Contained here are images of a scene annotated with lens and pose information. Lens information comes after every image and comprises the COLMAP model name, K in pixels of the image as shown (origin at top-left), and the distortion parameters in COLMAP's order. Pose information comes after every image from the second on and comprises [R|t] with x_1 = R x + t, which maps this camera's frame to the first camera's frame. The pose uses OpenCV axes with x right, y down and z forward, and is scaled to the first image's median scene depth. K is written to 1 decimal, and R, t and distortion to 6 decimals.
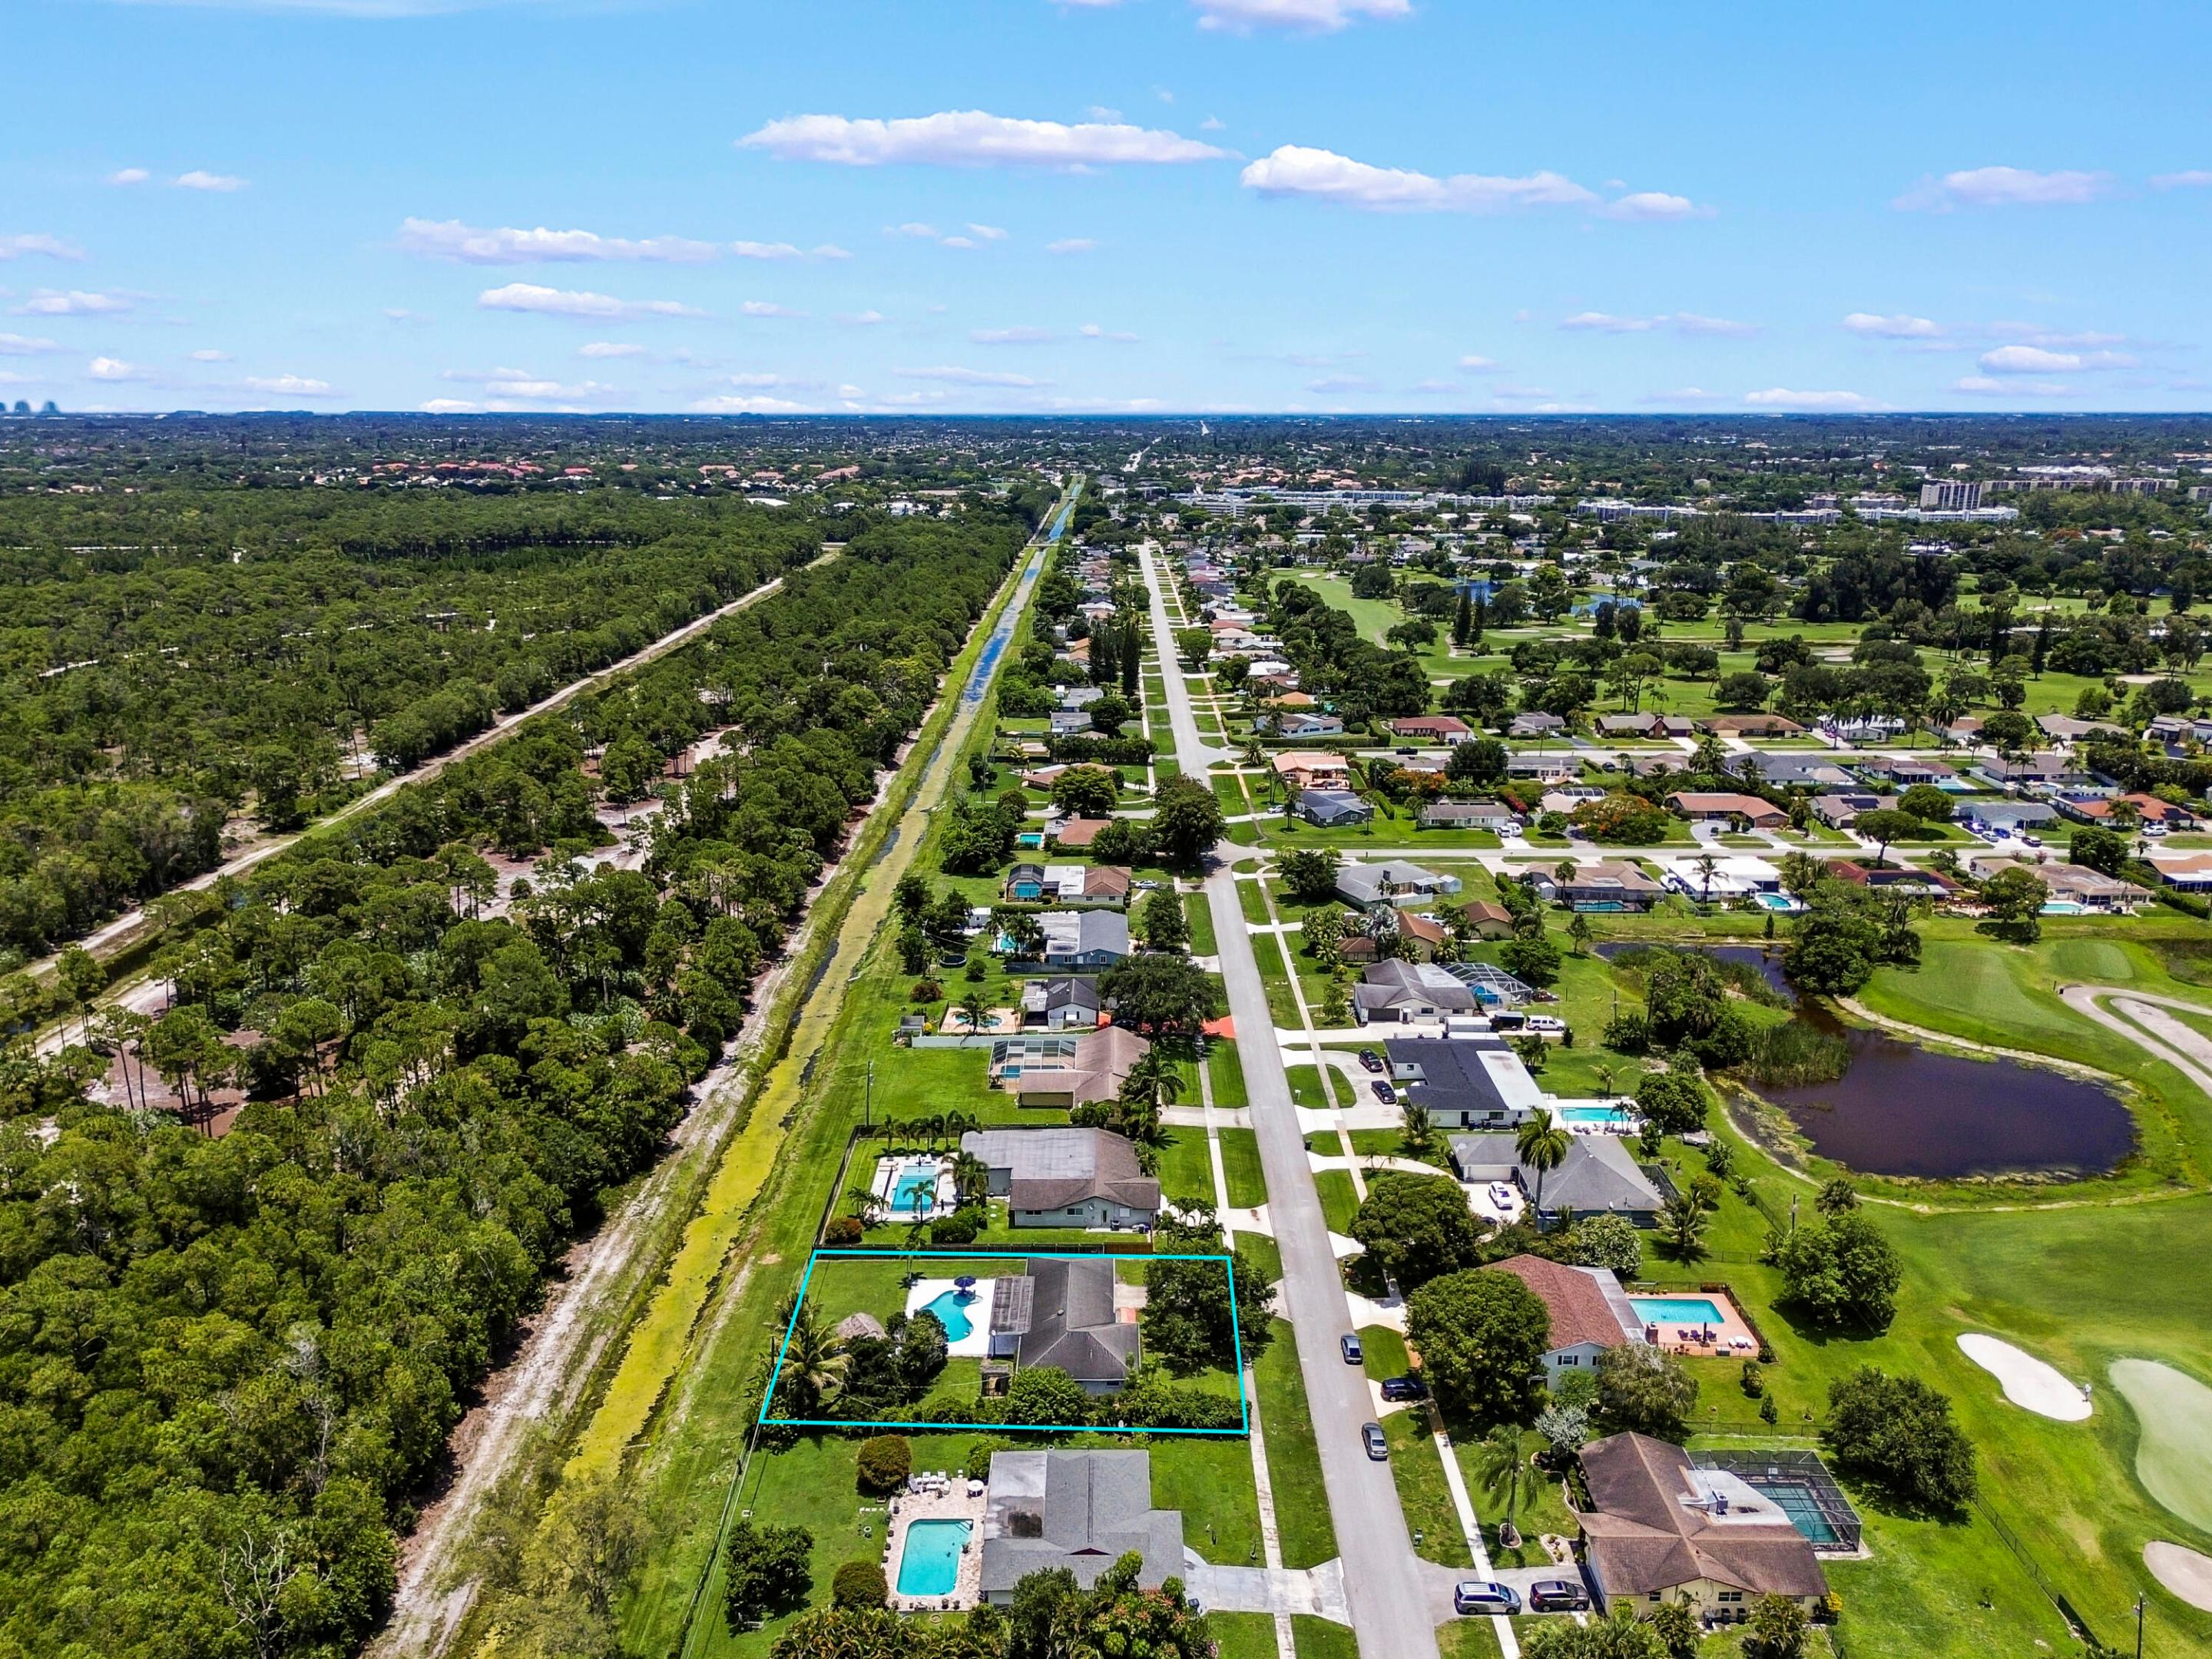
lens RADIAL K [[1608.7, 0, 1063.1], [0, 1608.7, 825.4], [0, 0, 1]] dist [0.084739, -0.102308]
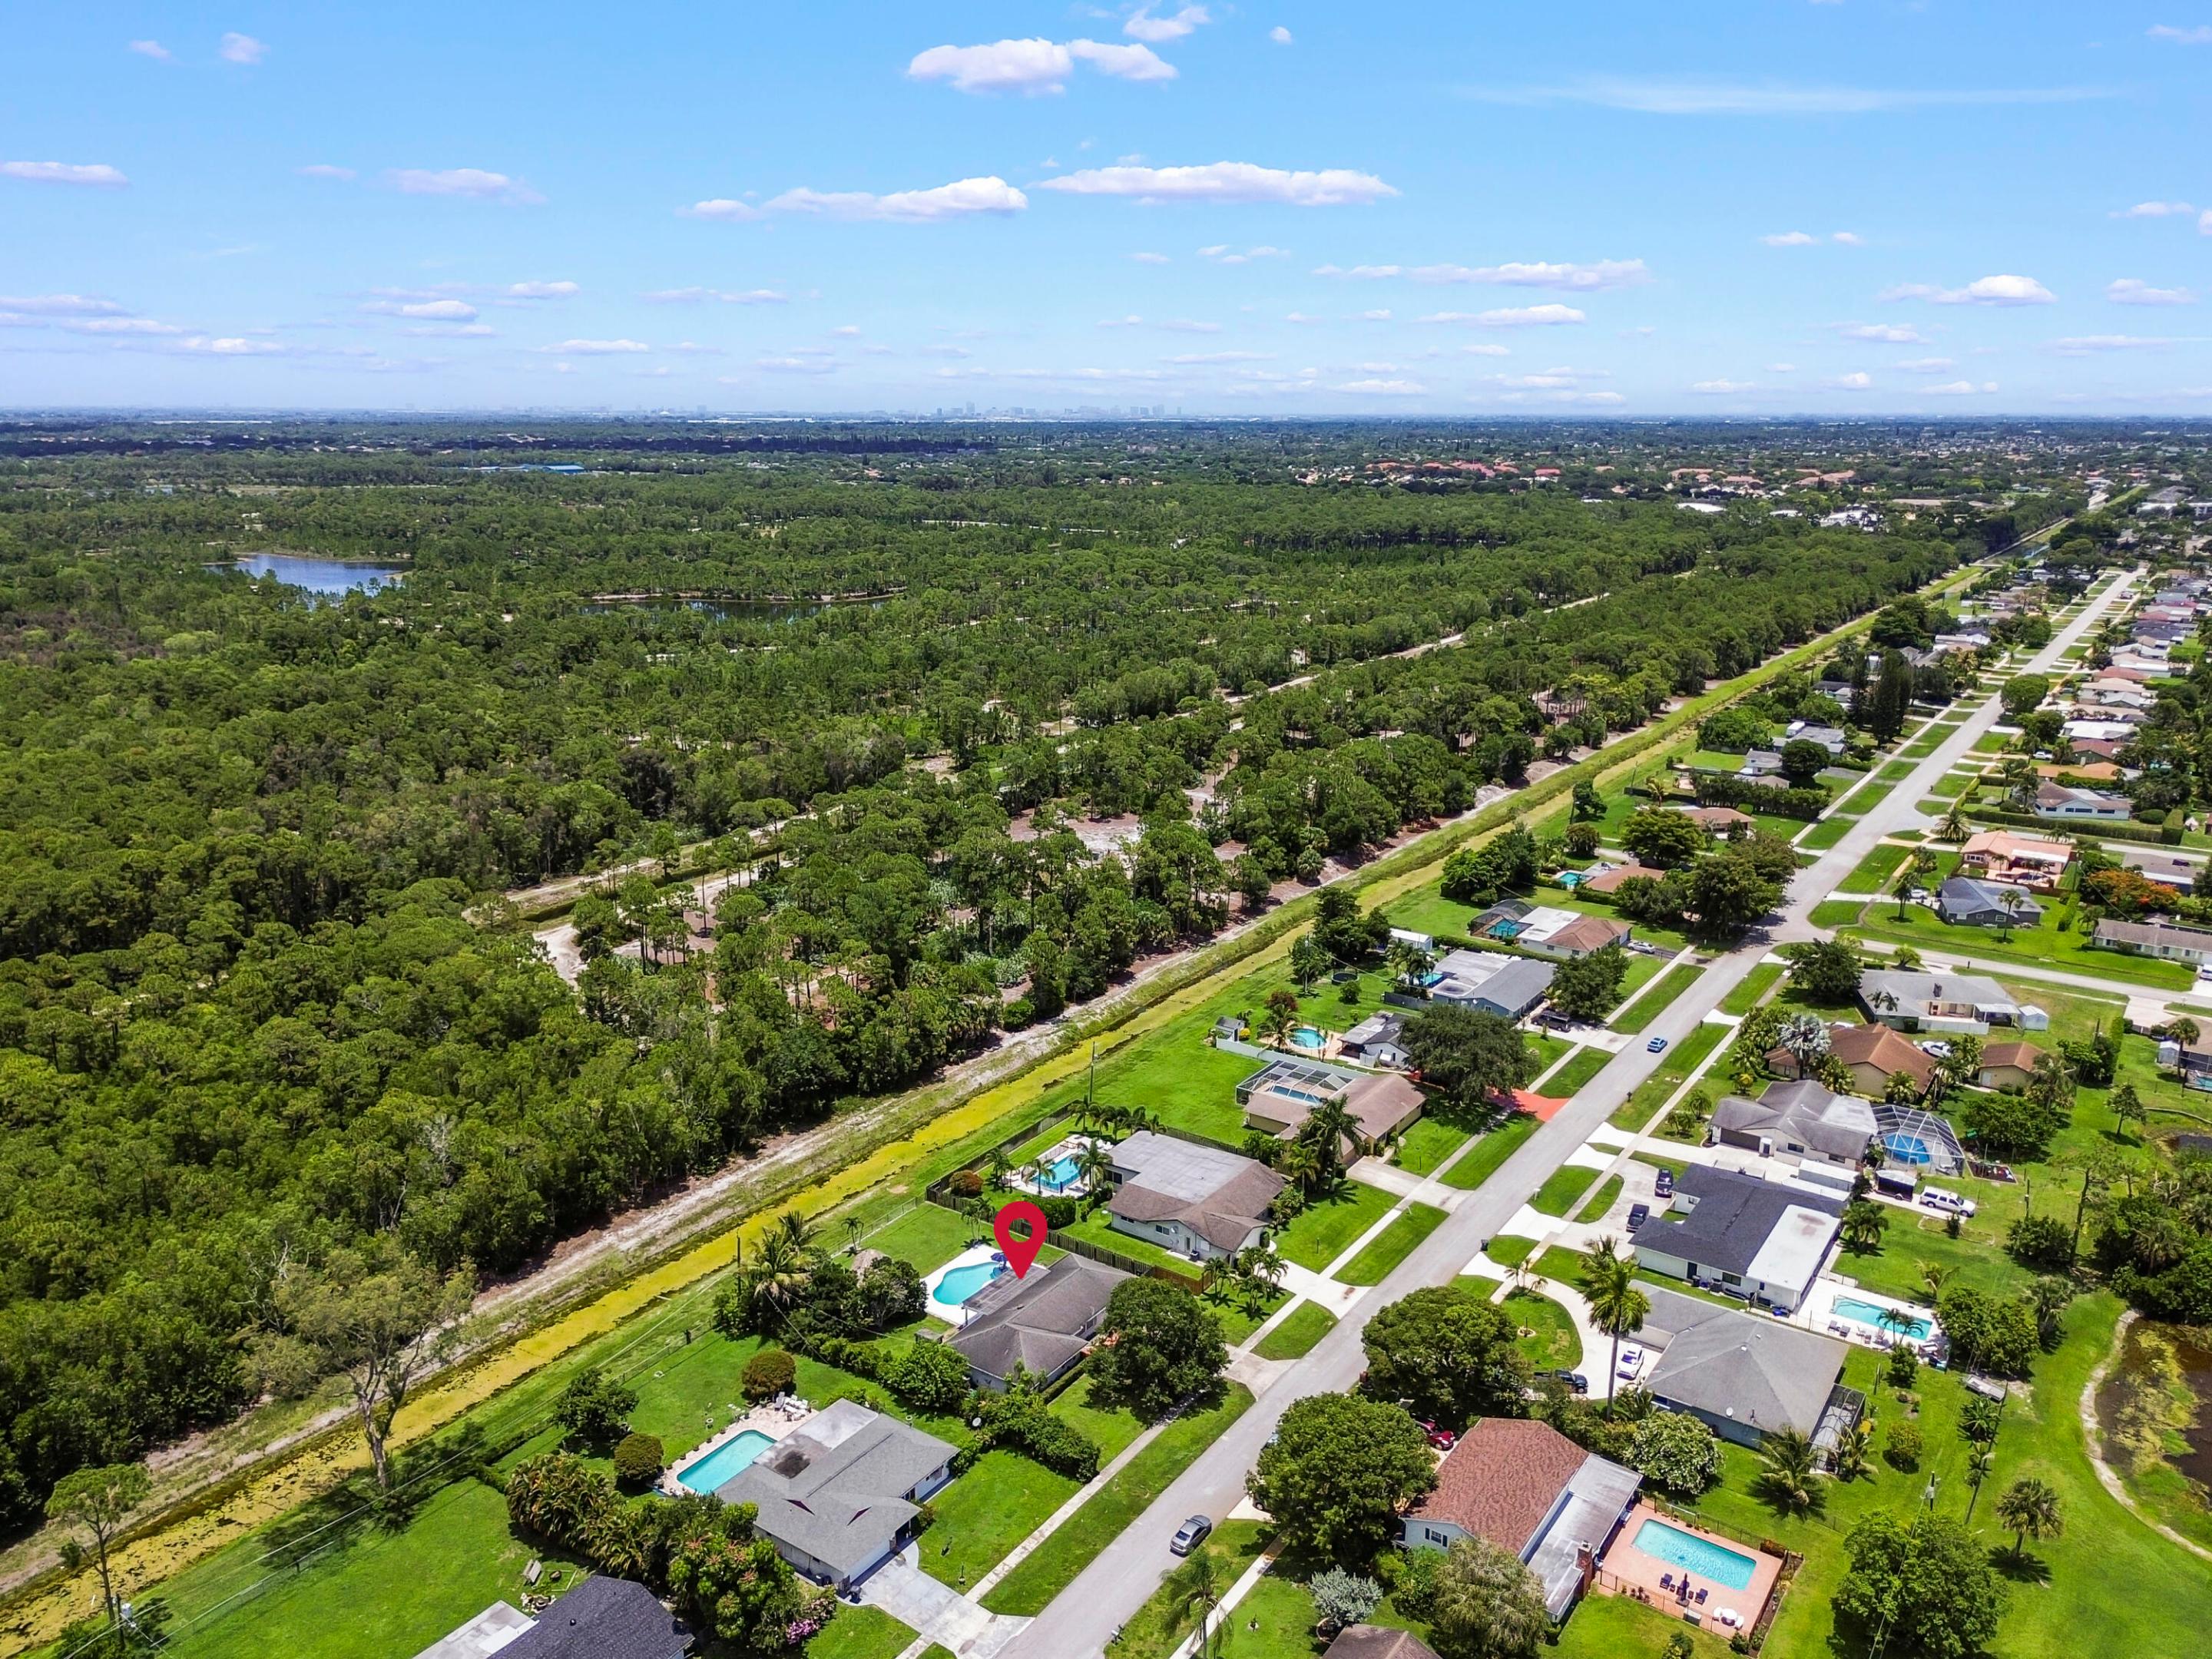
lens RADIAL K [[1608.7, 0, 1063.1], [0, 1608.7, 825.4], [0, 0, 1]] dist [0.084739, -0.102308]
pose [[0.823363, 0.145475, -0.548553, 0.356492], [-0.145530, 0.988389, 0.043681, -0.028236], [0.548538, 0.043866, 0.834974, 0.110553]]
